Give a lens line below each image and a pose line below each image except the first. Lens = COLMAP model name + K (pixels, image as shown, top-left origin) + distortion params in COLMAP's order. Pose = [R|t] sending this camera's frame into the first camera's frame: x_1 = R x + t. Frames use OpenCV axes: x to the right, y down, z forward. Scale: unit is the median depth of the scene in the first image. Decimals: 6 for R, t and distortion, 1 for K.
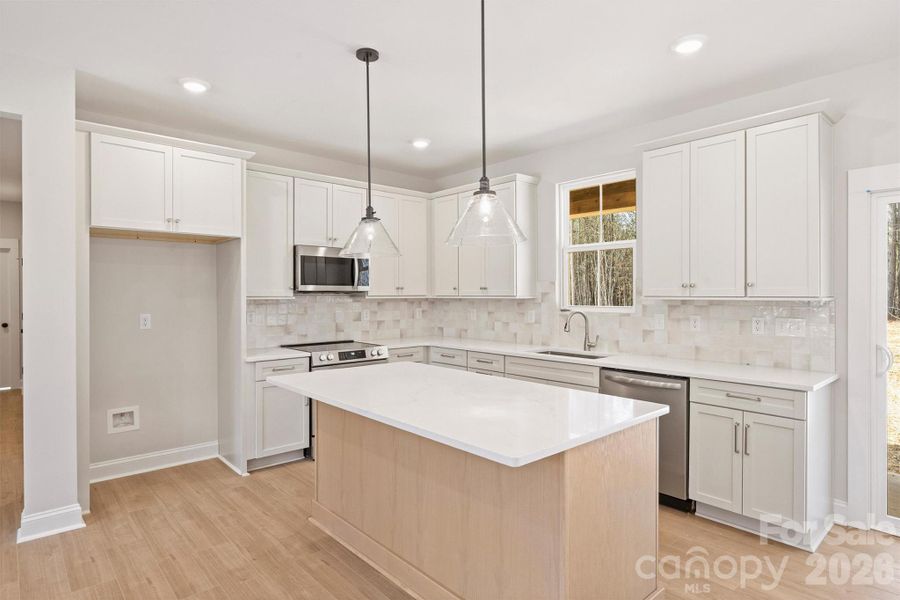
lens RADIAL K [[494.9, 0, 438.4], [0, 494.9, 294.3], [0, 0, 1]] dist [0.000161, -0.000038]
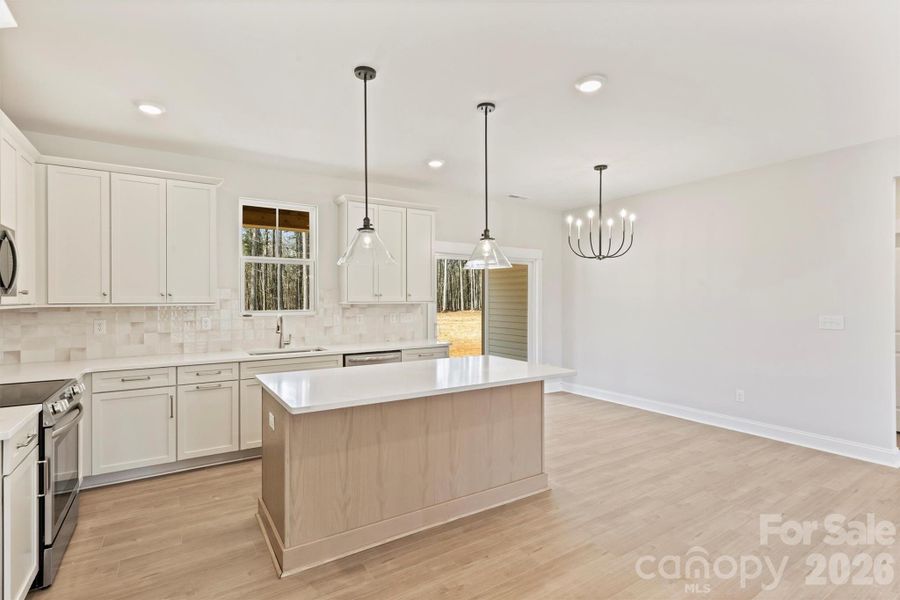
lens RADIAL K [[437.3, 0, 450.0], [0, 437.3, 300.0], [0, 0, 1]] dist [-0.001439, -0.000194]
pose [[0.147551, -0.001573, 0.989053, -0.688707], [0.003471, 0.999993, 0.001073, -0.001303], [-0.989048, 0.003274, 0.147555, 0.456633]]
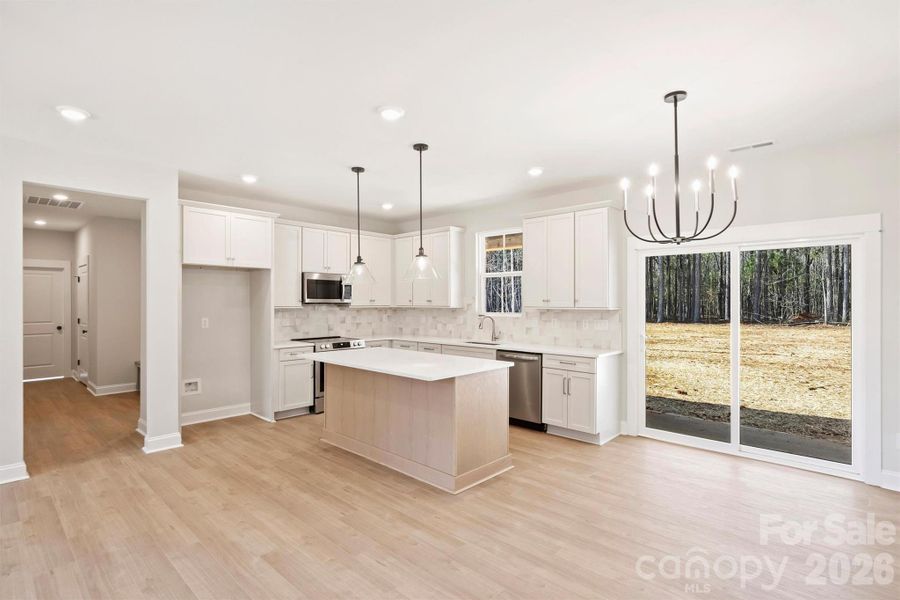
lens RADIAL K [[441.1, 0, 437.5], [0, 441.1, 301.6], [0, 0, 1]] dist [-0.001910, -0.000253]
pose [[0.996404, 0.002087, 0.084701, 0.004198], [-0.001884, 0.999995, -0.002478, -0.007703], [-0.084705, 0.002309, 0.996403, -0.386238]]
